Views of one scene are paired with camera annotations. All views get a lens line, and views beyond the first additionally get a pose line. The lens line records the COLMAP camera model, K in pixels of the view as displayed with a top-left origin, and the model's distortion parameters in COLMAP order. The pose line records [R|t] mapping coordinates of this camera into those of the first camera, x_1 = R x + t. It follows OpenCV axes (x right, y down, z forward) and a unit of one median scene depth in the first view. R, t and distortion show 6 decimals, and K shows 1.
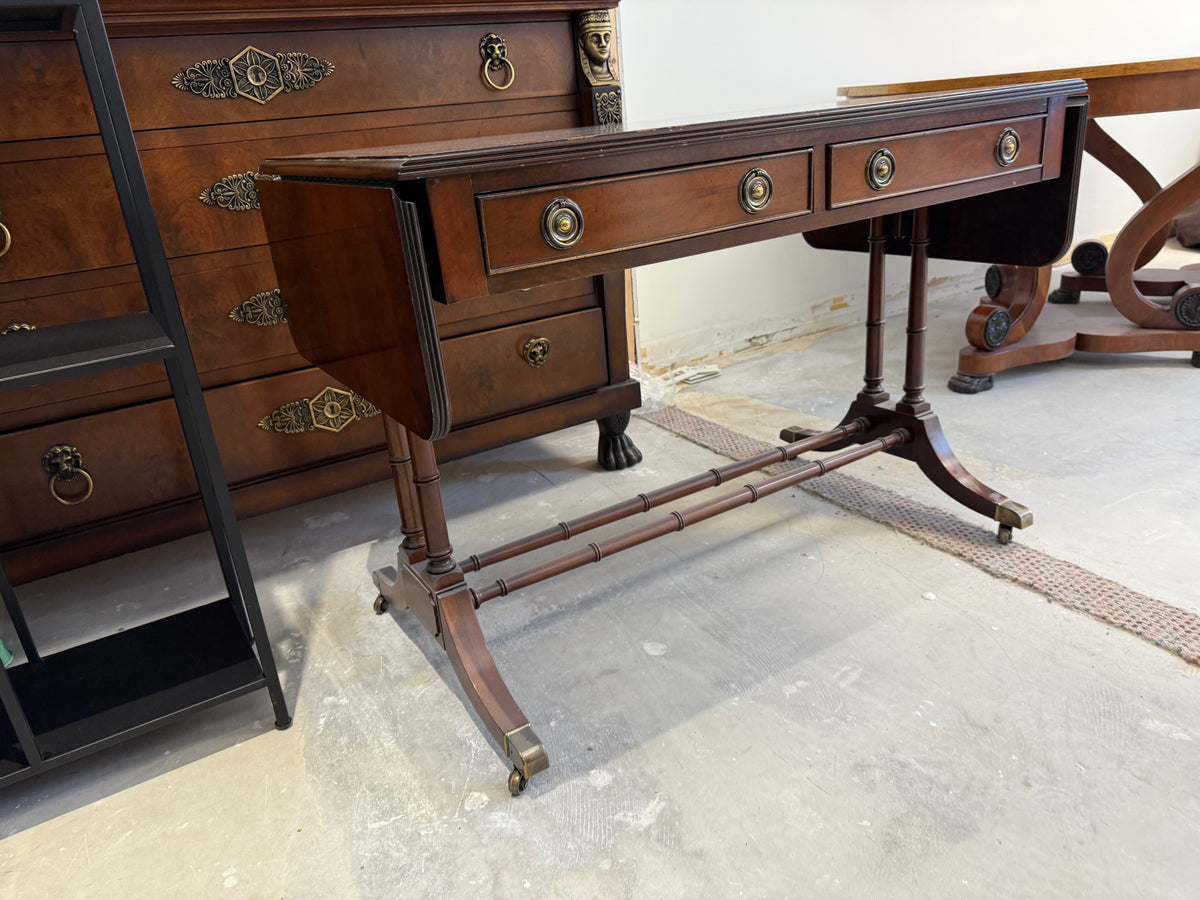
lens RADIAL K [[848.4, 0, 600.7], [0, 848.4, 446.6], [0, 0, 1]] dist [0.021413, -0.032805]
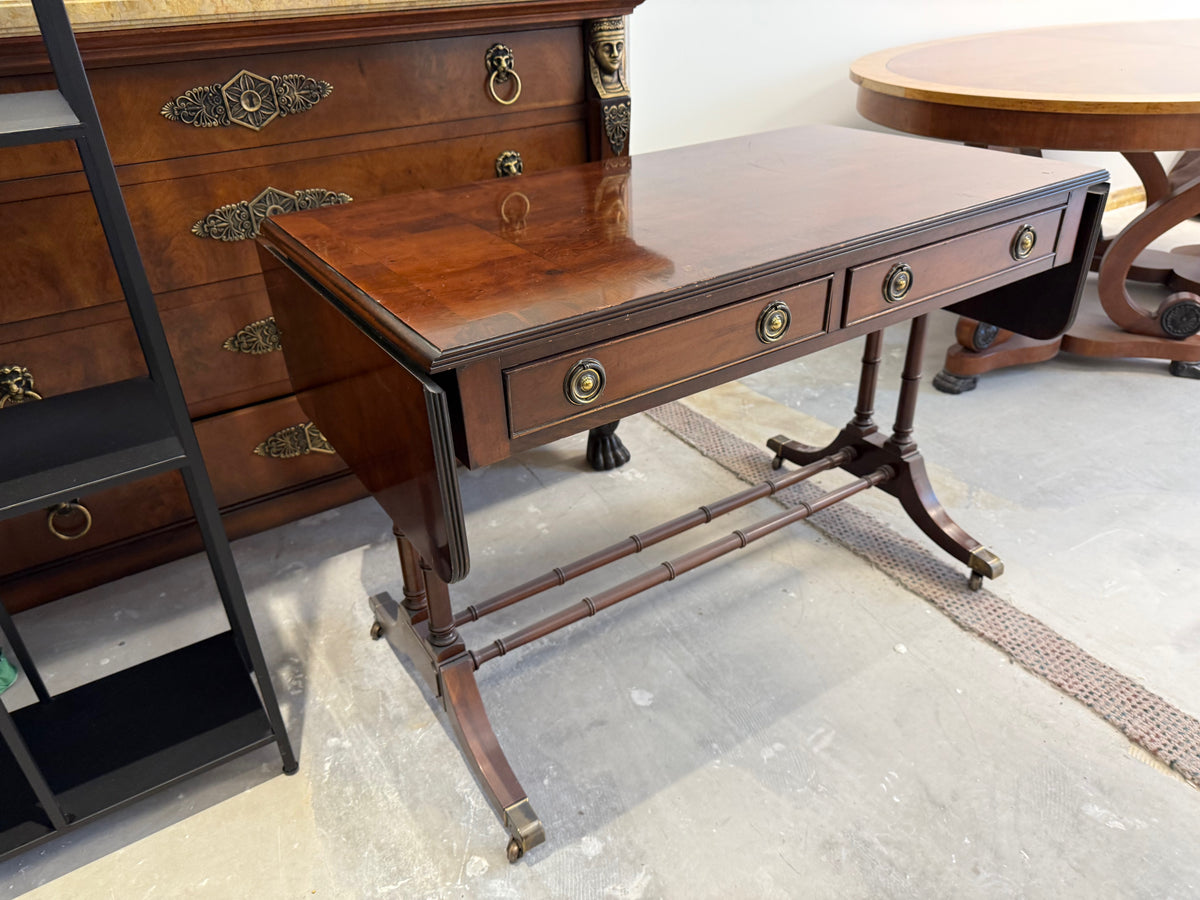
lens RADIAL K [[851.7, 0, 600.0], [0, 851.7, 450.0], [0, 0, 1]] dist [0.014345, -0.026521]
pose [[0.998413, 0.039547, 0.040095, -0.041089], [-0.045054, 0.988056, 0.147364, -0.210204], [-0.033789, -0.148936, 0.988269, -0.002242]]
